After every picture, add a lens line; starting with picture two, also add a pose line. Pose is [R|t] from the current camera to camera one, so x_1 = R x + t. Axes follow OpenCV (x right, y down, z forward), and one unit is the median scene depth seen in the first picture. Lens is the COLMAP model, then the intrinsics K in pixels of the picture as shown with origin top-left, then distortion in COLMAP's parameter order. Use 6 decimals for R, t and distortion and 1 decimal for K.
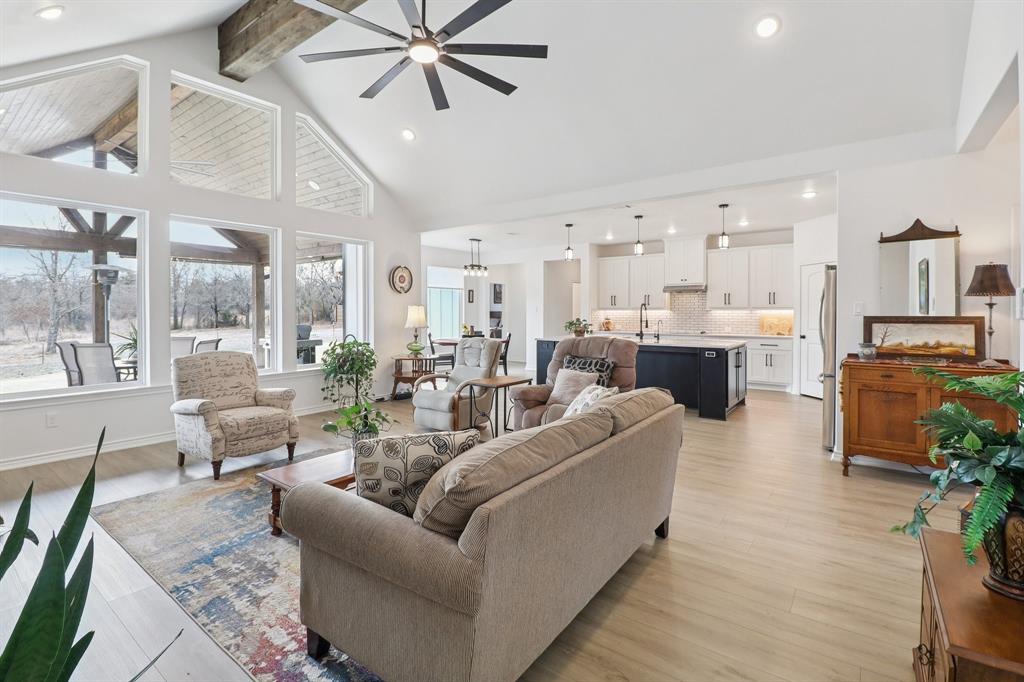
lens RADIAL K [[474.1, 0, 505.1], [0, 474.1, 313.2], [0, 0, 1]] dist [-0.018670, -0.000617]
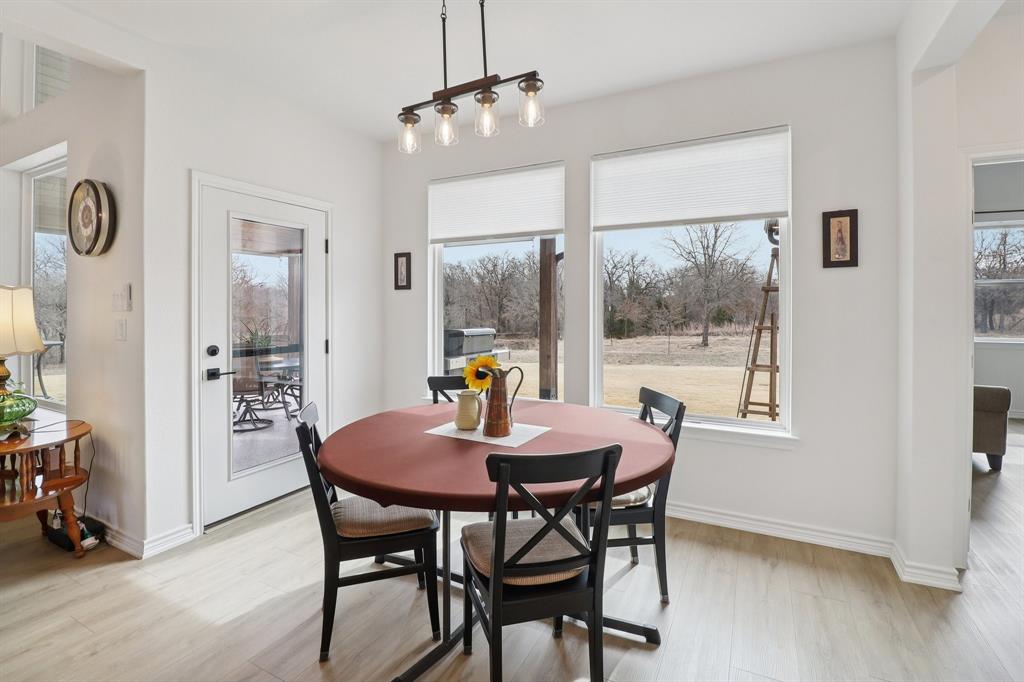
lens RADIAL K [[474.1, 0, 505.1], [0, 474.1, 313.2], [0, 0, 1]] dist [-0.018670, -0.000617]
pose [[0.156397, 0.009547, -0.987648, 0.149658], [-0.008664, 0.999928, 0.008293, -0.000553], [0.987656, 0.007260, 0.156468, 0.959890]]
